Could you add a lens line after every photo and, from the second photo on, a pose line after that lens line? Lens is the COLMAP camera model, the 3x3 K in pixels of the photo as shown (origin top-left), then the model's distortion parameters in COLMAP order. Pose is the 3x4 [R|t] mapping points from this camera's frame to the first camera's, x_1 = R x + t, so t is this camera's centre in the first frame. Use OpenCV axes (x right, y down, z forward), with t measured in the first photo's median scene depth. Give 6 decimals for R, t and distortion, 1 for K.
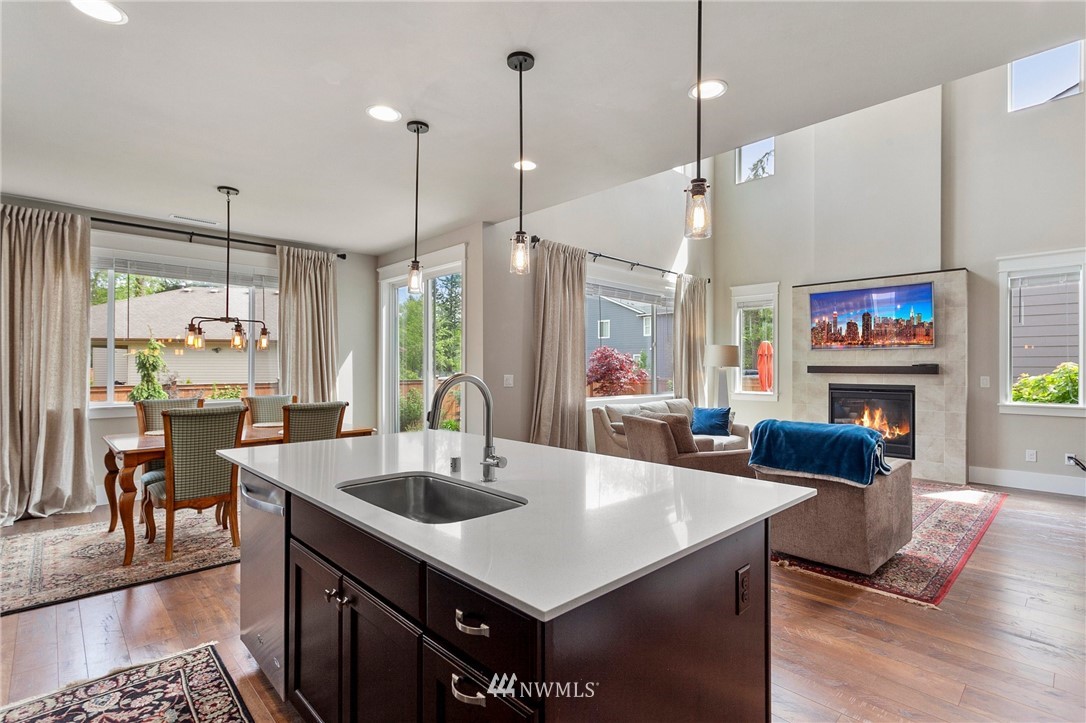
lens RADIAL K [[521.8, 0, 545.7], [0, 521.8, 364.2], [0, 0, 1]] dist [0.002510, 0.001863]
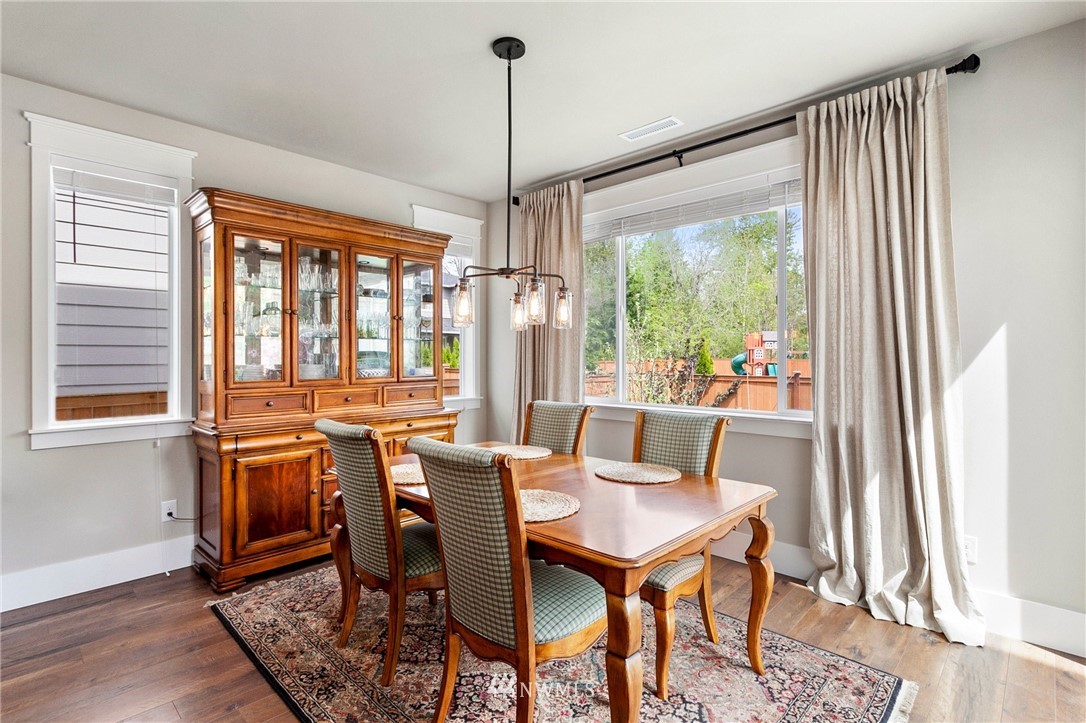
lens RADIAL K [[521.8, 0, 546.4], [0, 521.8, 359.7], [0, 0, 1]] dist [0.002510, 0.001863]
pose [[0.054786, 0.002750, -0.998494, -0.024482], [0.007927, 0.999963, 0.003189, 0.006273], [0.998467, -0.008090, 0.054762, 0.744588]]
